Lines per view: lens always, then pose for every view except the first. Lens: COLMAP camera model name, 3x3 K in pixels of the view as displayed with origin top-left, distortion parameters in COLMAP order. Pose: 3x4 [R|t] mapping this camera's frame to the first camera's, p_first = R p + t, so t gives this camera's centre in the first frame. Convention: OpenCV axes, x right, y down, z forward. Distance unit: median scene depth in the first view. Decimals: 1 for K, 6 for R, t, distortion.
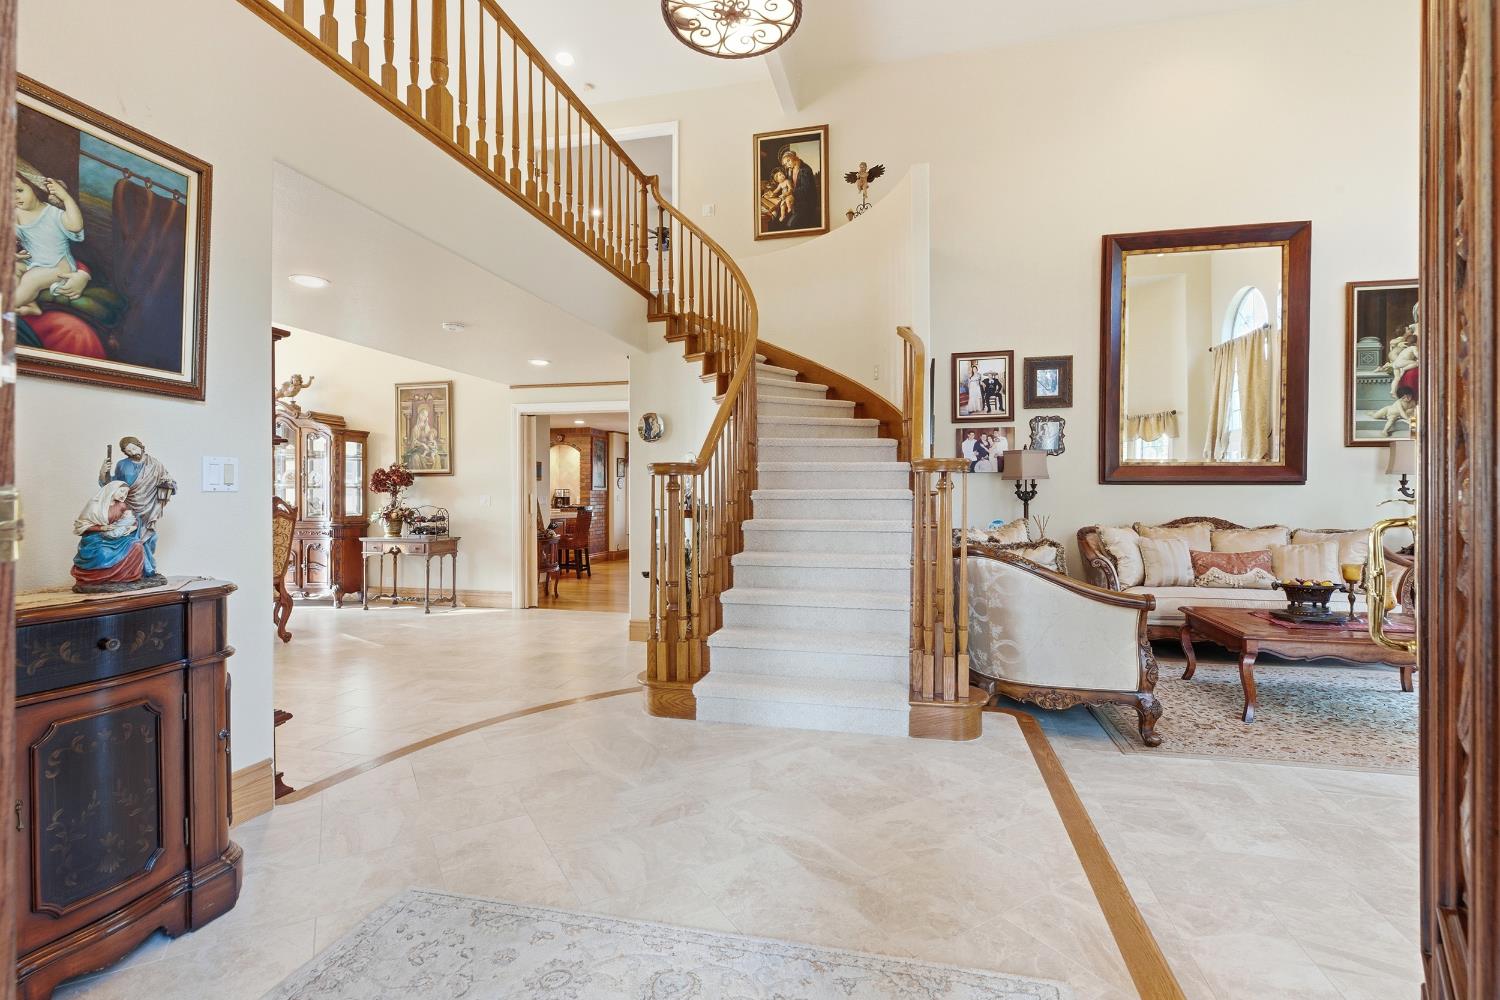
lens RADIAL K [[685.4, 0, 751.6], [0, 685.4, 500.1], [0, 0, 1]] dist [-0.003515, -0.000461]
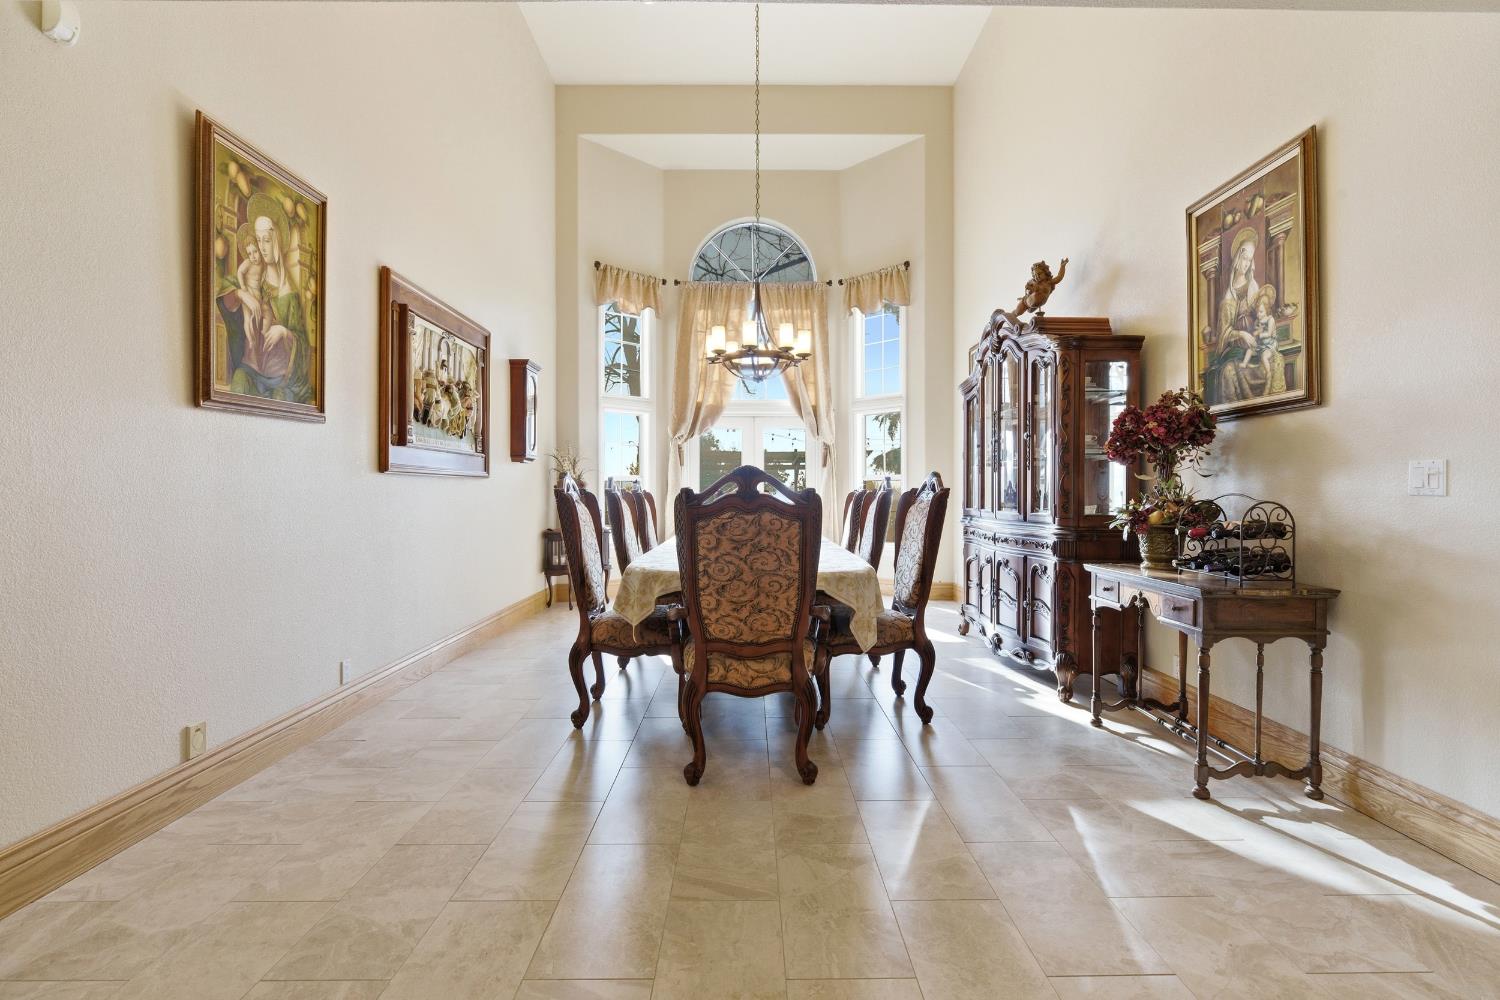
lens RADIAL K [[685.4, 0, 748.6], [0, 685.4, 492.5], [0, 0, 1]] dist [-0.003515, -0.000461]
pose [[0.236650, 0.001473, -0.971594, -0.173390], [-0.004069, 0.999992, 0.000525, 0.008183], [0.971586, 0.003829, 0.236654, 0.643133]]
